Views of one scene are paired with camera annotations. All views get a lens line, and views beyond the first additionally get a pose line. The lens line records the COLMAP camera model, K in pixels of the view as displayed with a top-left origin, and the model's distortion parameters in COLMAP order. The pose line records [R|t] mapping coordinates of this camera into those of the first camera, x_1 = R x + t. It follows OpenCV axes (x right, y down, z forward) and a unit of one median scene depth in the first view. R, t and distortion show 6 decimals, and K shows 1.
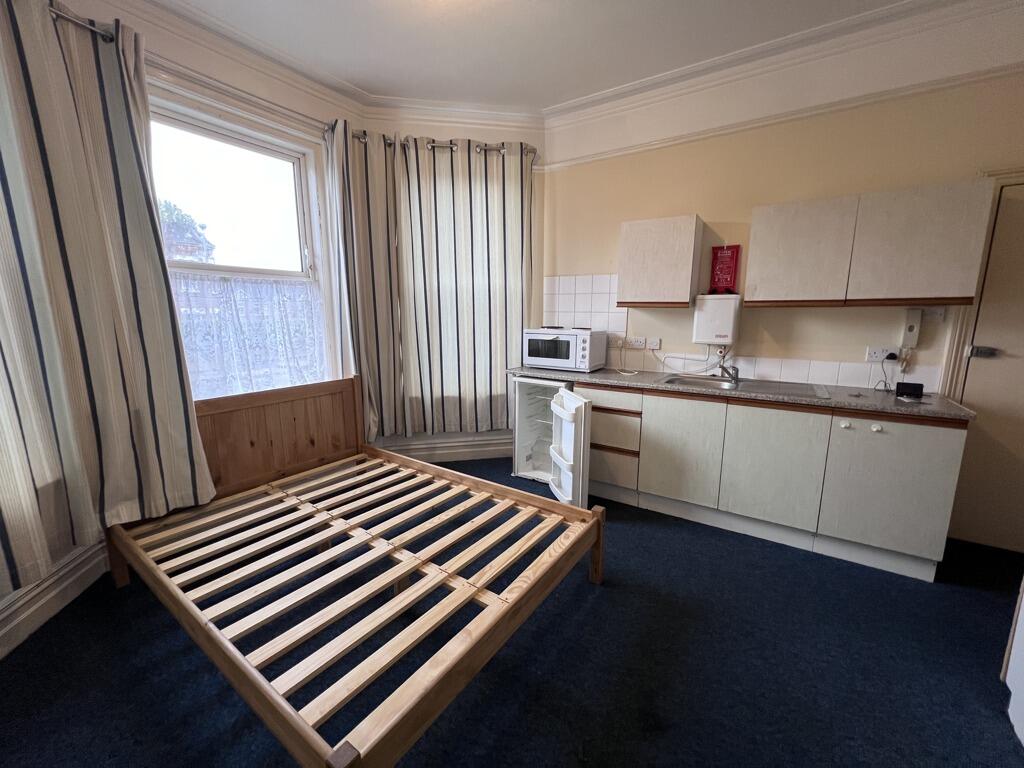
lens RADIAL K [[404.6, 0, 513.5], [0, 404.6, 383.6], [0, 0, 1]] dist [-0.001910, 0.001377]
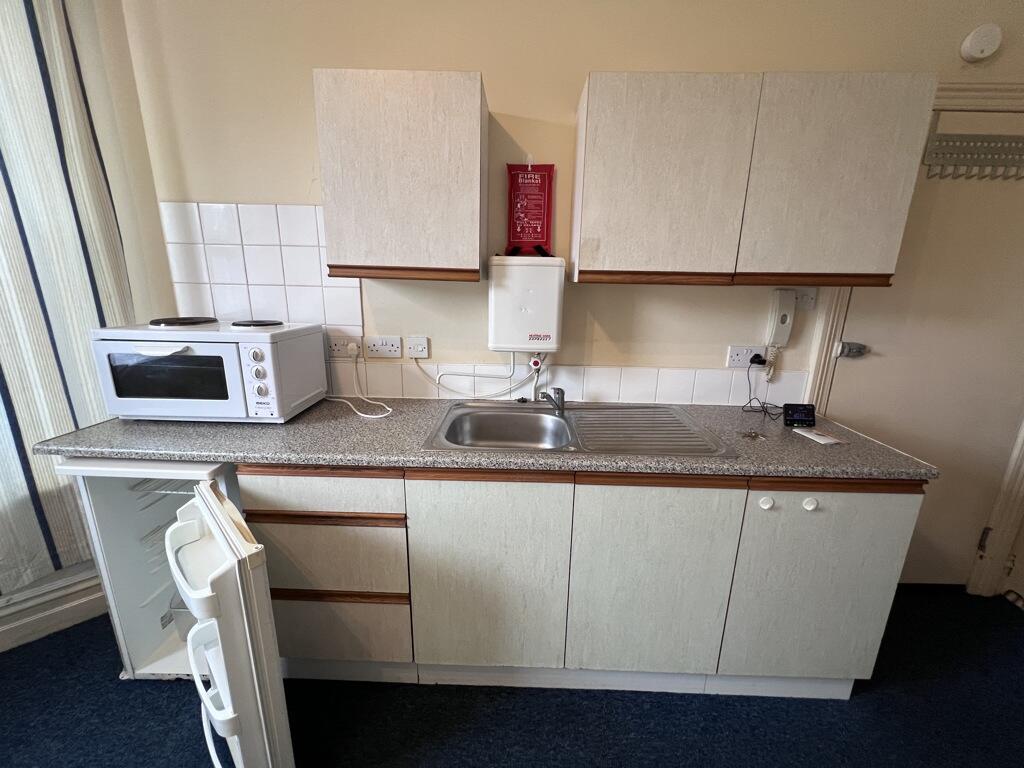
lens RADIAL K [[404.6, 0, 508.5], [0, 404.6, 381.8], [0, 0, 1]] dist [-0.001910, 0.001377]
pose [[0.851754, -0.113869, 0.511419, 0.195566], [0.074720, 0.992520, 0.096544, -0.109714], [-0.518587, -0.044018, 0.853891, 0.548499]]
